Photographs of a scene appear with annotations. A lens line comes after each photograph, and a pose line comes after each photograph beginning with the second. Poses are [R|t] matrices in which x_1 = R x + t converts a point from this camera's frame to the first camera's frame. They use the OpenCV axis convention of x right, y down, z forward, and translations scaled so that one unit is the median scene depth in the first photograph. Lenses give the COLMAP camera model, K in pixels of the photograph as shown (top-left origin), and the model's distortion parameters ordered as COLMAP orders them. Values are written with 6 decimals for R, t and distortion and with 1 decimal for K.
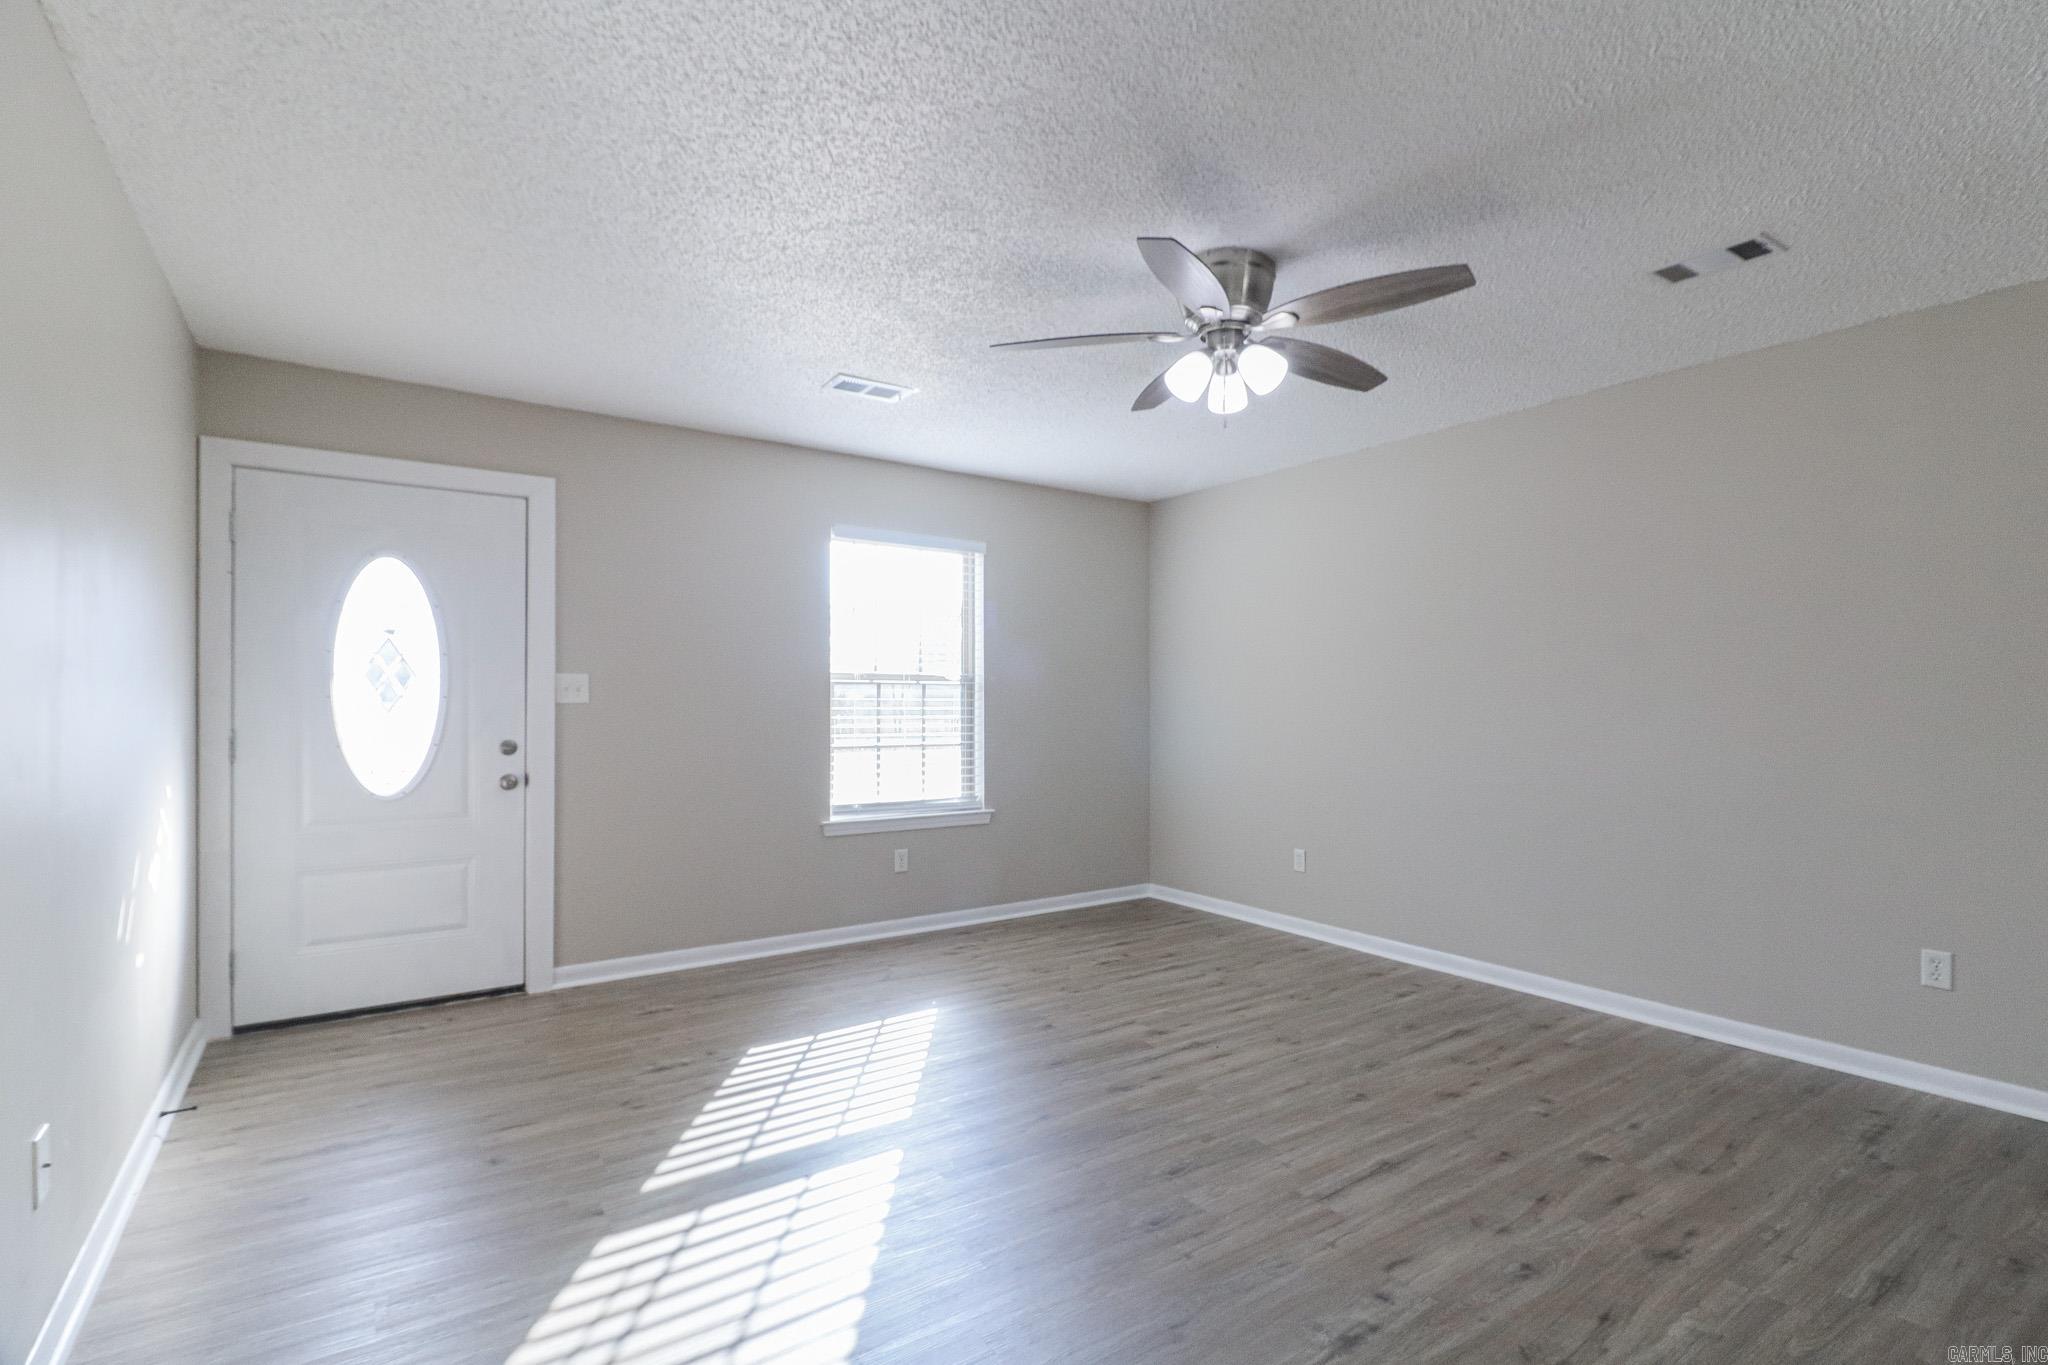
lens RADIAL K [[974.8, 0, 1064.7], [0, 974.8, 707.8], [0, 0, 1]] dist [0.017016, -0.012774]
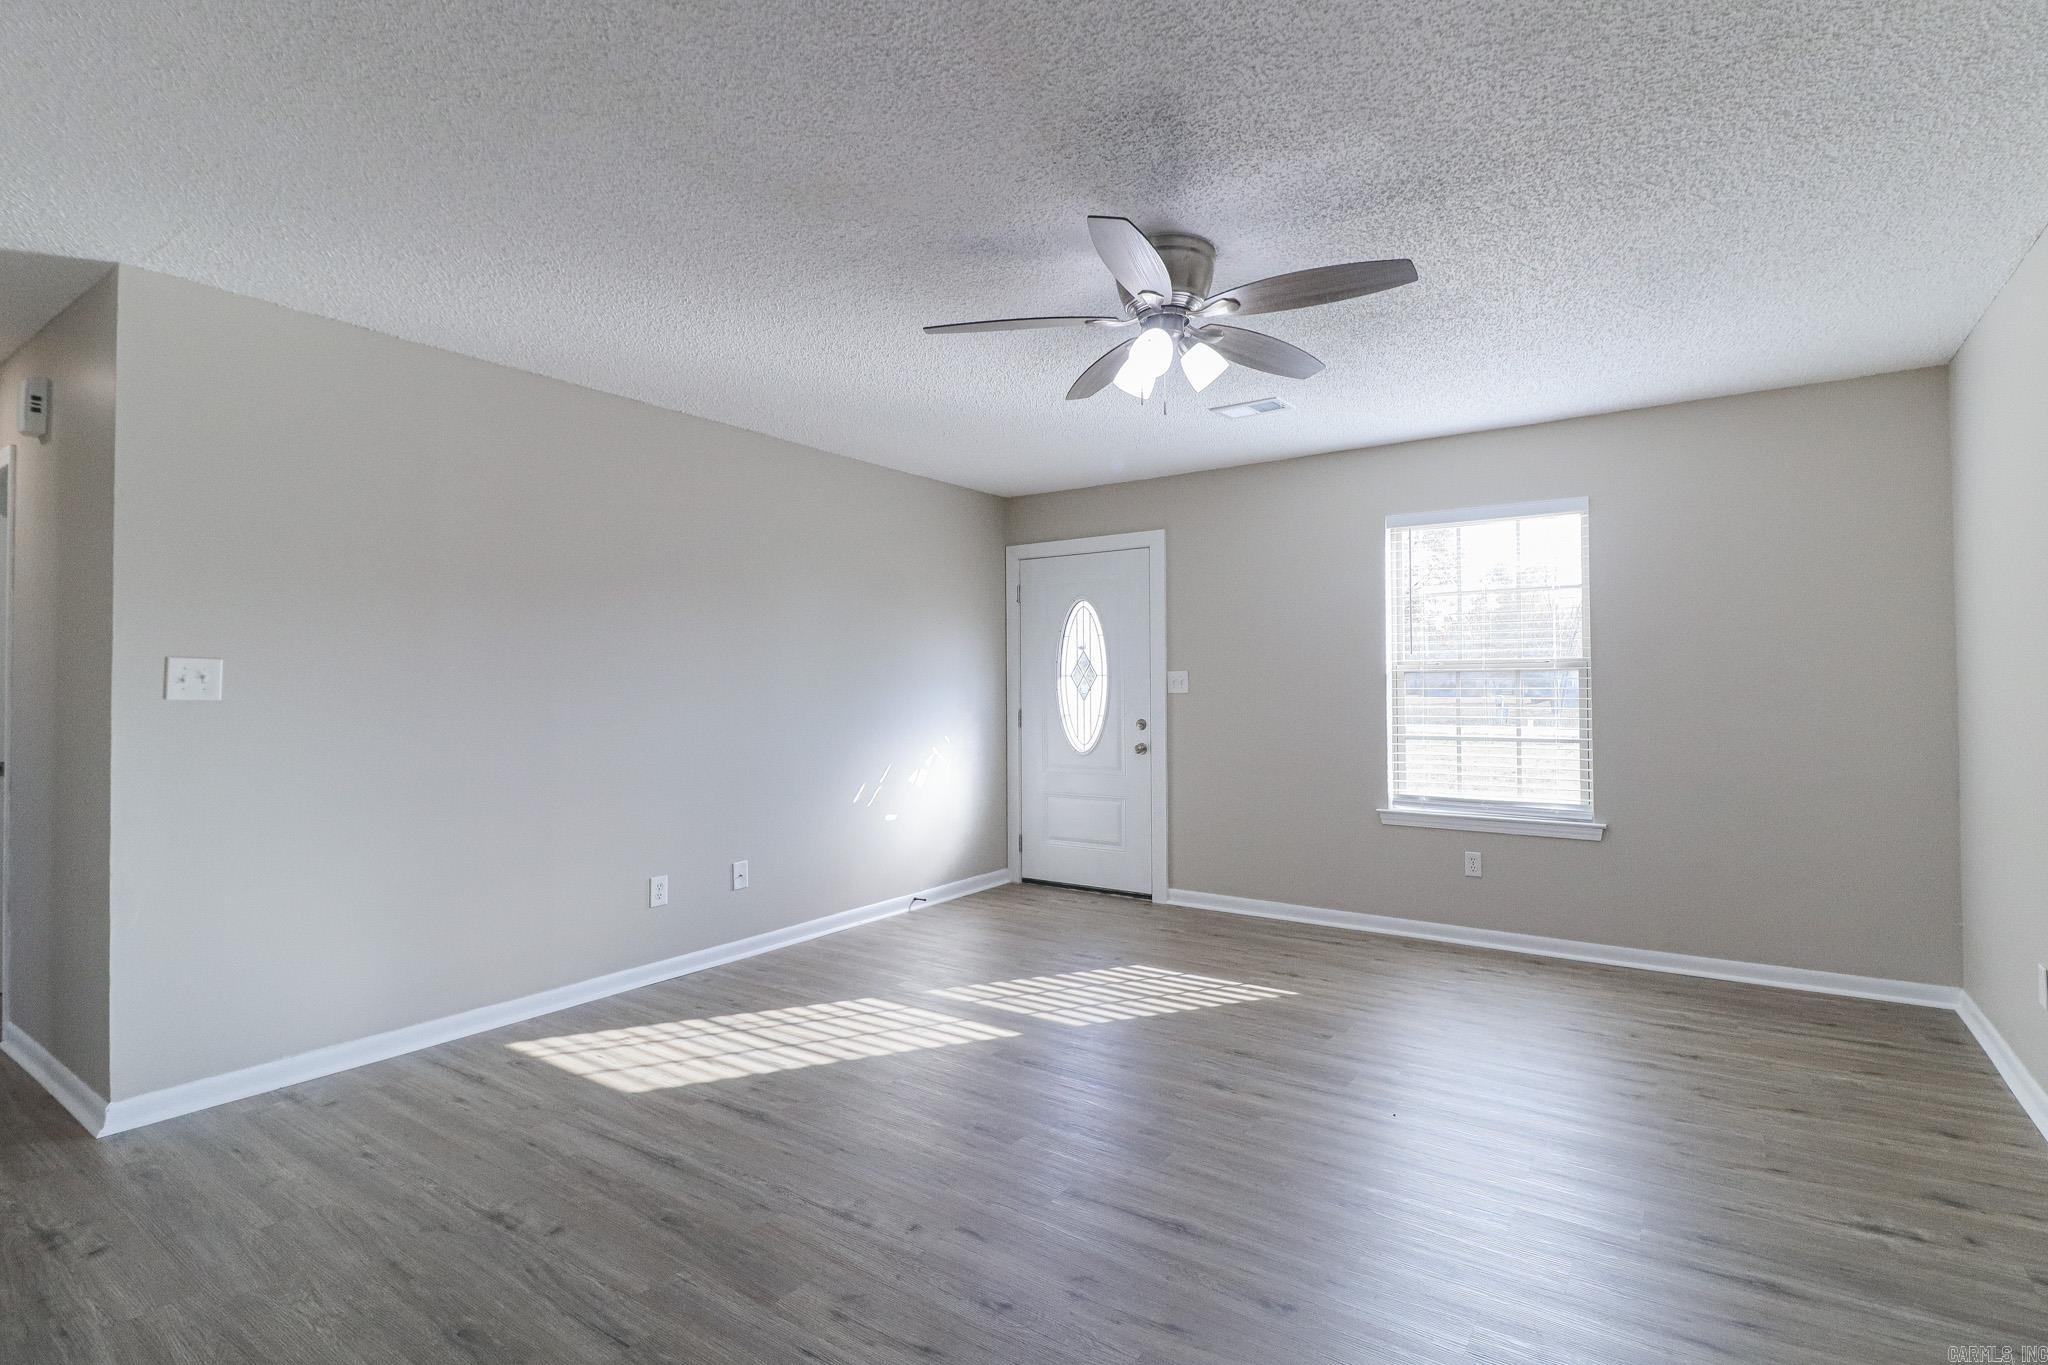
lens RADIAL K [[974.8, 0, 1020.5], [0, 974.8, 680.2], [0, 0, 1]] dist [0.017016, -0.012774]
pose [[0.330145, -0.010992, -0.943866, 0.700525], [-0.000350, 0.999931, -0.011767, -0.006754], [0.943930, 0.004215, 0.330118, 0.362431]]
